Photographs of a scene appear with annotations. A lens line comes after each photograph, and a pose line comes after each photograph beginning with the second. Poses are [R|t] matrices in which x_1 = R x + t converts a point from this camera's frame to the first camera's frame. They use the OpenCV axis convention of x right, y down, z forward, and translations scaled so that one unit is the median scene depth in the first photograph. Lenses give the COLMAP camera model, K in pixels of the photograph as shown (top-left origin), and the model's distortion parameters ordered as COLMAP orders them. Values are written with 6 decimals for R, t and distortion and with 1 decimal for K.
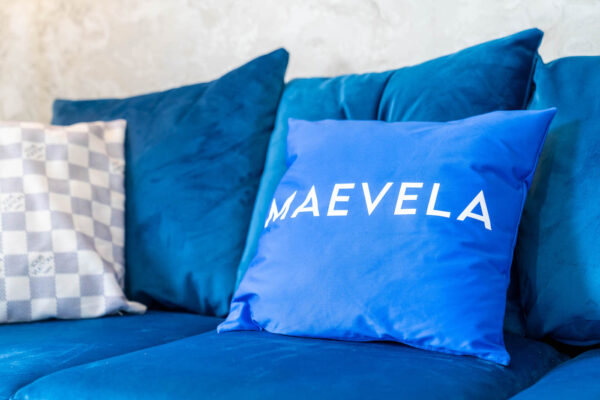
lens RADIAL K [[984.6, 0, 300.2], [0, 984.6, 199.2], [0, 0, 1]] dist [0.021651, 0.000000]
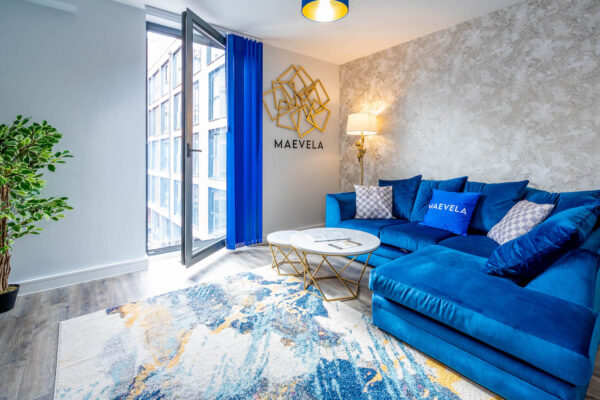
lens RADIAL K [[273.5, 0, 316.5], [0, 273.5, 164.0], [0, 0, 1]] dist [-0.003079, 0.000875]
pose [[0.922213, 0.020689, -0.386128, 0.042107], [-0.041953, 0.998026, -0.046726, -0.132932], [0.384399, 0.059290, 0.921261, -0.827467]]
